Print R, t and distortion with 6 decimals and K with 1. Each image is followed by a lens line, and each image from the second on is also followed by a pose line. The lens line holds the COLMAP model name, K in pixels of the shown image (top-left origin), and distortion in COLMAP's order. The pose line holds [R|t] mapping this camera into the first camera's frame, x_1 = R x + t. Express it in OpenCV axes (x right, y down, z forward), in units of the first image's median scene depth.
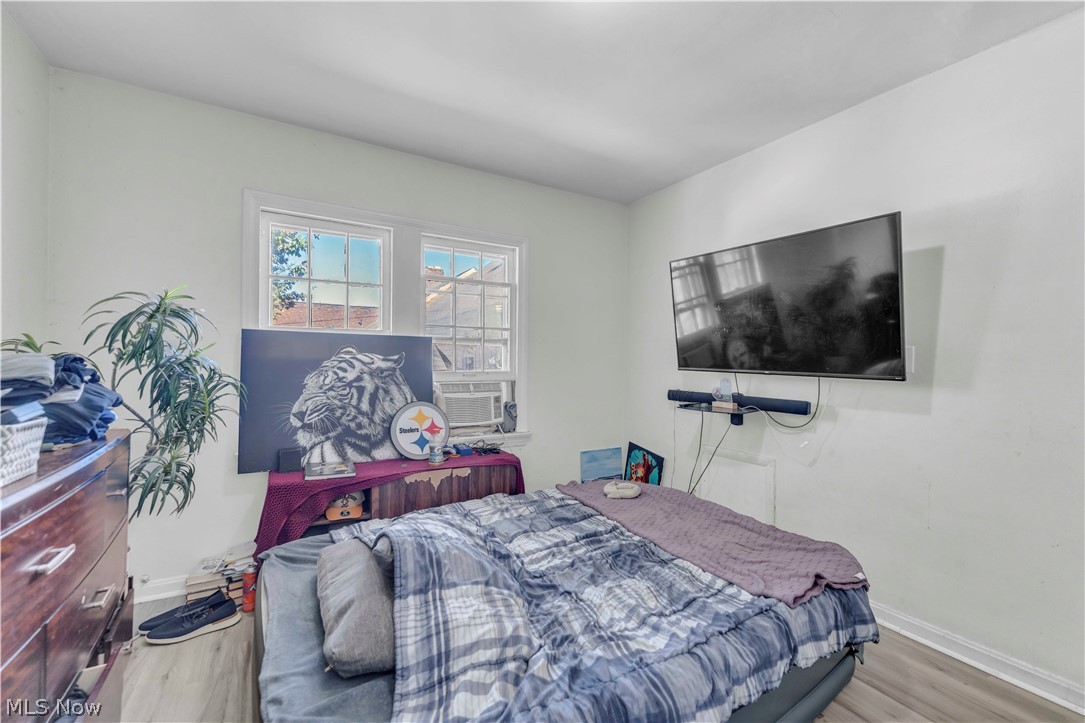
lens RADIAL K [[440.1, 0, 541.4], [0, 440.1, 363.0], [0, 0, 1]] dist [-0.000836, 0.000424]
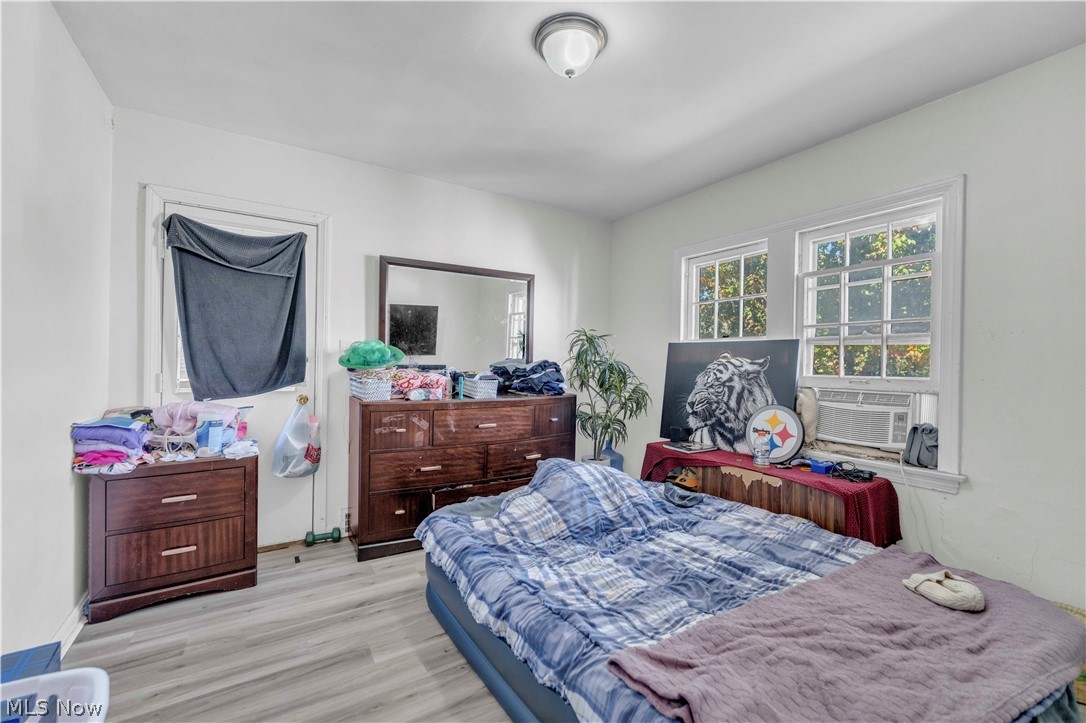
lens RADIAL K [[440.5, 0, 542.5], [0, 440.5, 361.6], [0, 0, 1]] dist [-0.000836, 0.000424]
pose [[0.043999, -0.011090, -0.998970, 0.740346], [-0.015536, 0.999810, -0.011783, 0.009965], [0.998911, 0.016039, 0.043819, 0.453888]]
